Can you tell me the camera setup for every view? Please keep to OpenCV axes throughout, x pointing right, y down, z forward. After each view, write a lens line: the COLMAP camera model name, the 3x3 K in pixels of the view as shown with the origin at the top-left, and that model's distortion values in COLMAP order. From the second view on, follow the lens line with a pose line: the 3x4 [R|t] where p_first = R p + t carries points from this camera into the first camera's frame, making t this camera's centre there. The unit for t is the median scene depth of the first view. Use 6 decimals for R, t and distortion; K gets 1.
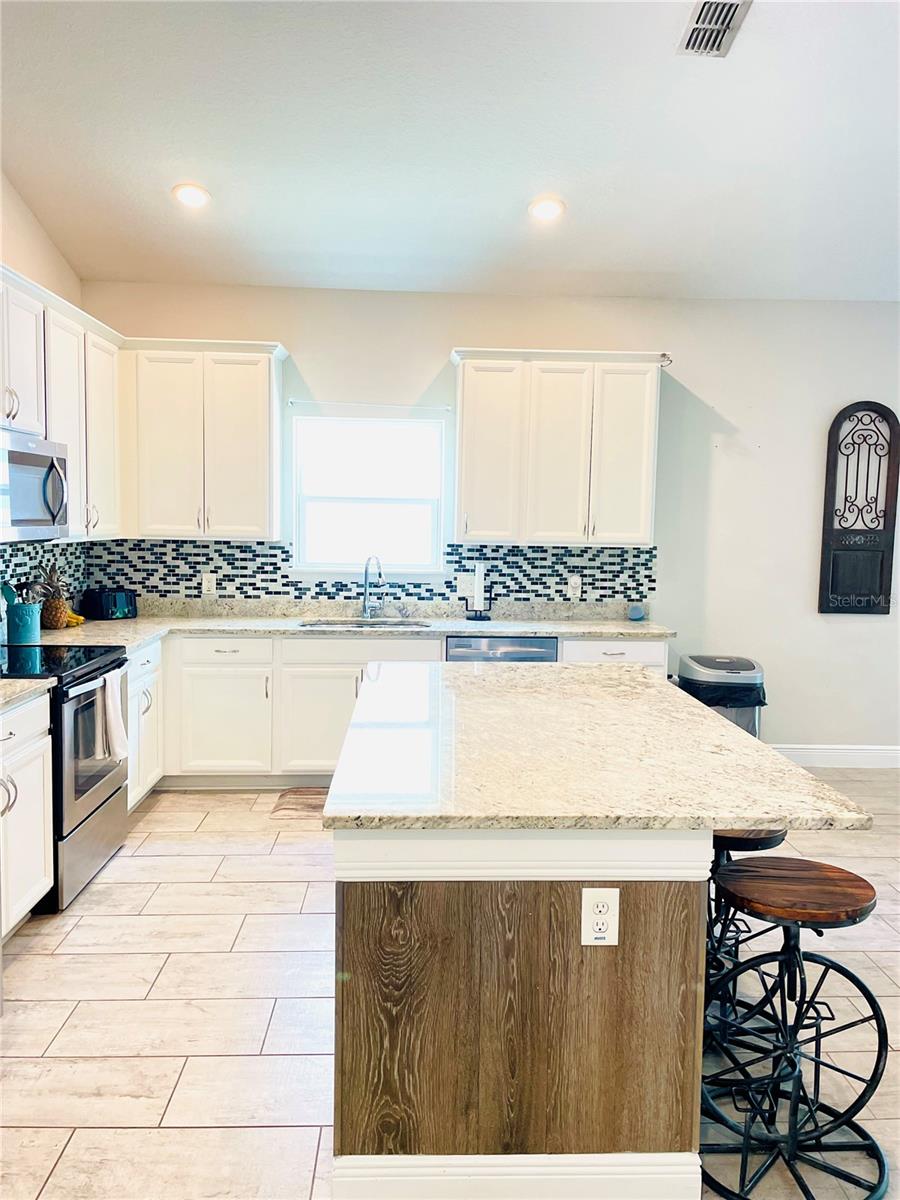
lens RADIAL K [[908.8, 0, 450.2], [0, 908.8, 595.1], [0, 0, 1]] dist [0.075000, -0.002812]
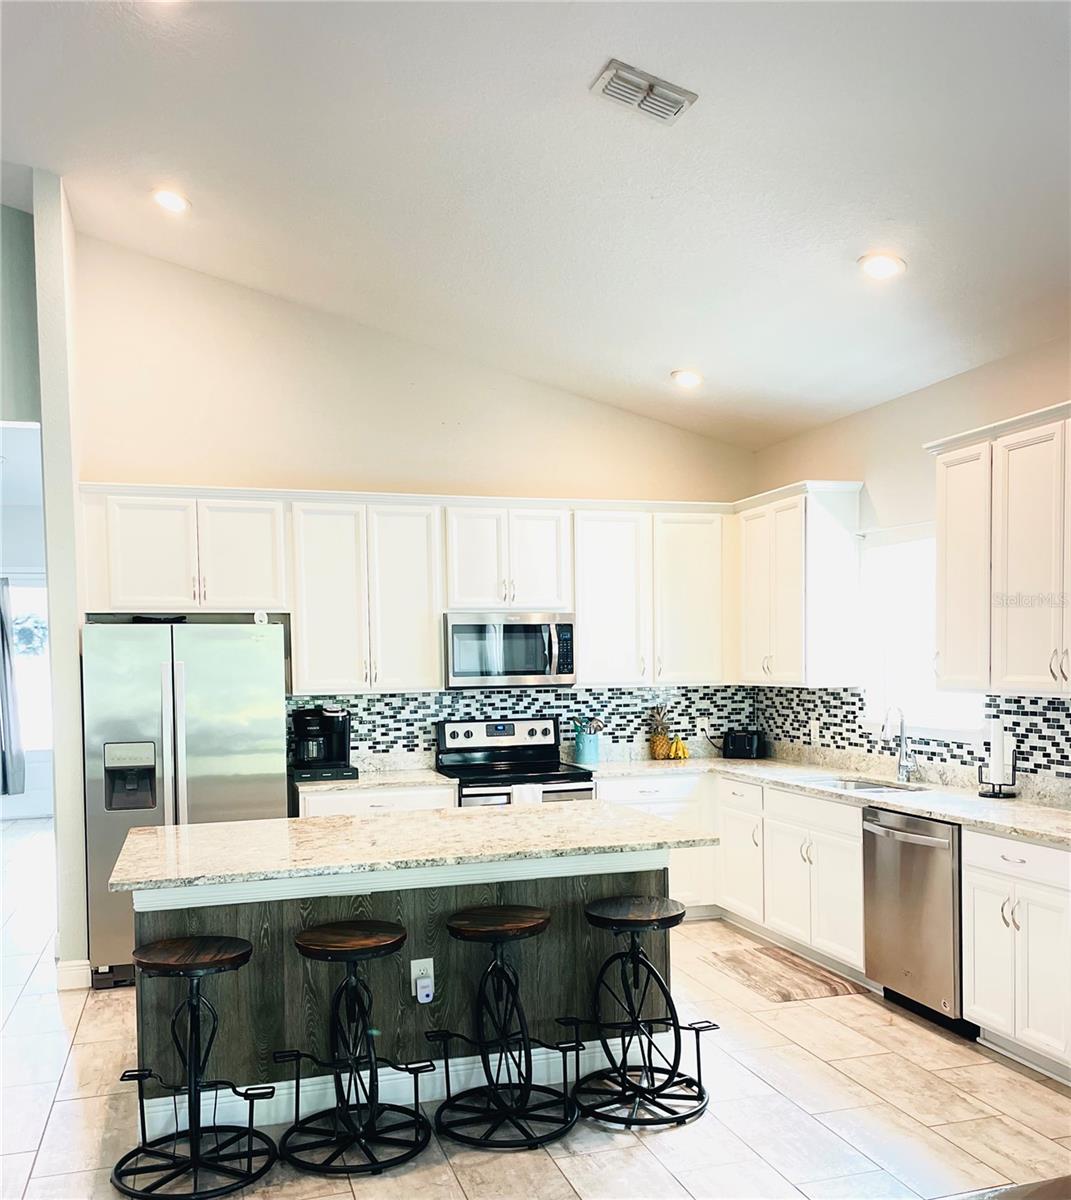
lens RADIAL K [[1067.3, 0, 540.4], [0, 1067.3, 691.2], [0, 0, 1]] dist [0.043507, -0.000748]
pose [[0.262035, 0.007777, -0.965027, 0.761976], [-0.064216, 0.997892, -0.009394, -0.025334], [0.962920, 0.064432, 0.261982, 0.414515]]
